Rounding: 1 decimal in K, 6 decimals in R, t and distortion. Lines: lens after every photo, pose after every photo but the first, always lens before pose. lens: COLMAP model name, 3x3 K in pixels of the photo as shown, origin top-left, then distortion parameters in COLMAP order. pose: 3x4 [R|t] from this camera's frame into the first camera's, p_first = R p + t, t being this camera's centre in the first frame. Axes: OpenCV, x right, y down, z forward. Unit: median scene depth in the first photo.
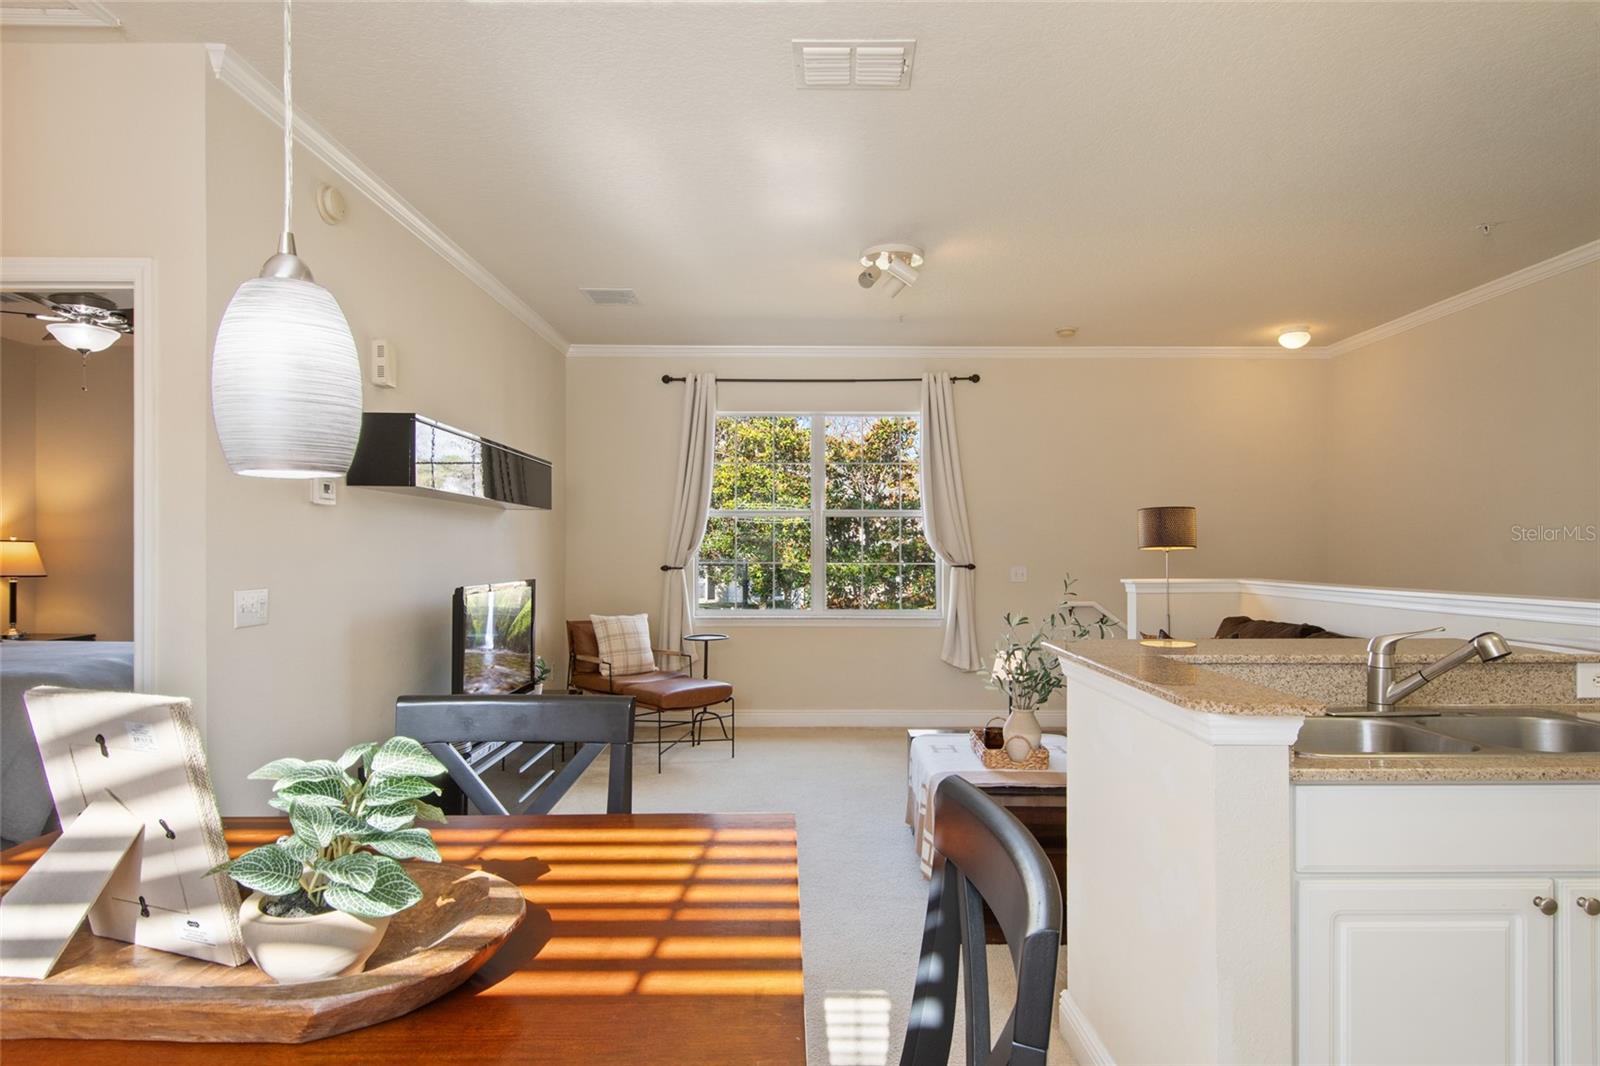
lens RADIAL K [[887.3, 0, 797.4], [0, 887.3, 548.5], [0, 0, 1]] dist [0.002951, -0.009298]
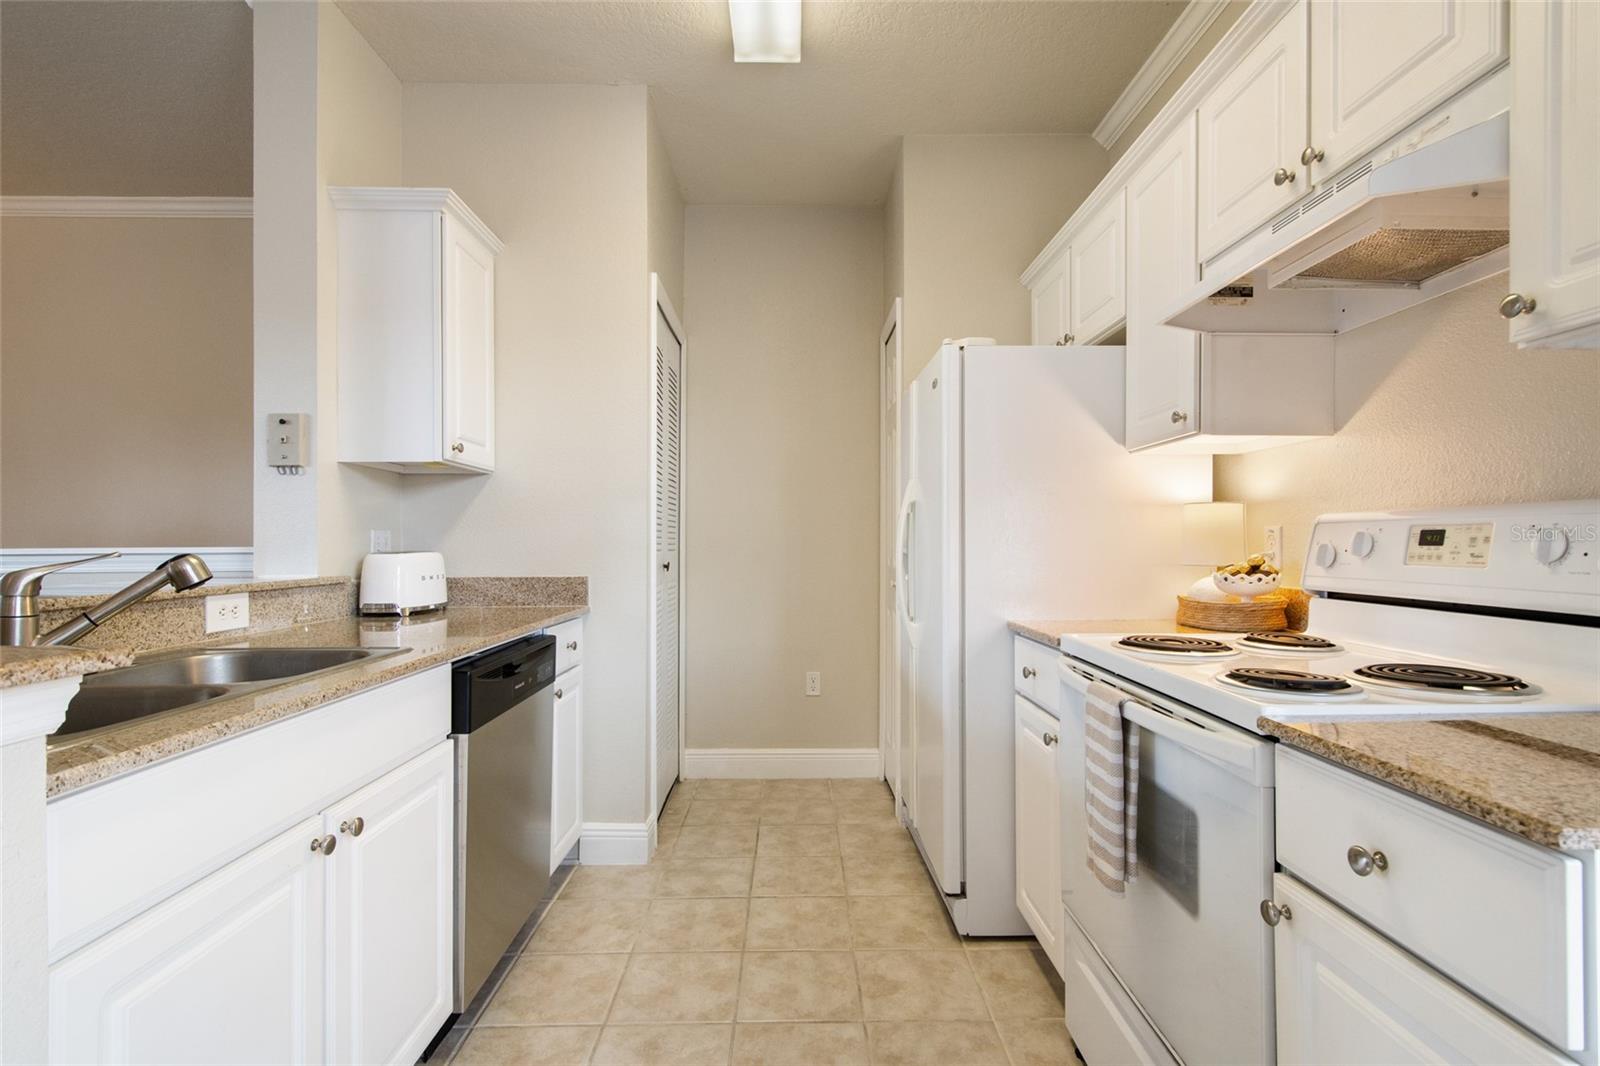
lens RADIAL K [[771.3, 0, 805.8], [0, 771.3, 542.2], [0, 0, 1]] dist [0.007871, -0.000197]
pose [[-0.023608, 0.000685, 0.999721, 0.017576], [-0.000775, 0.999999, -0.000704, 0.030433], [-0.999721, -0.000792, -0.023608, 0.161172]]
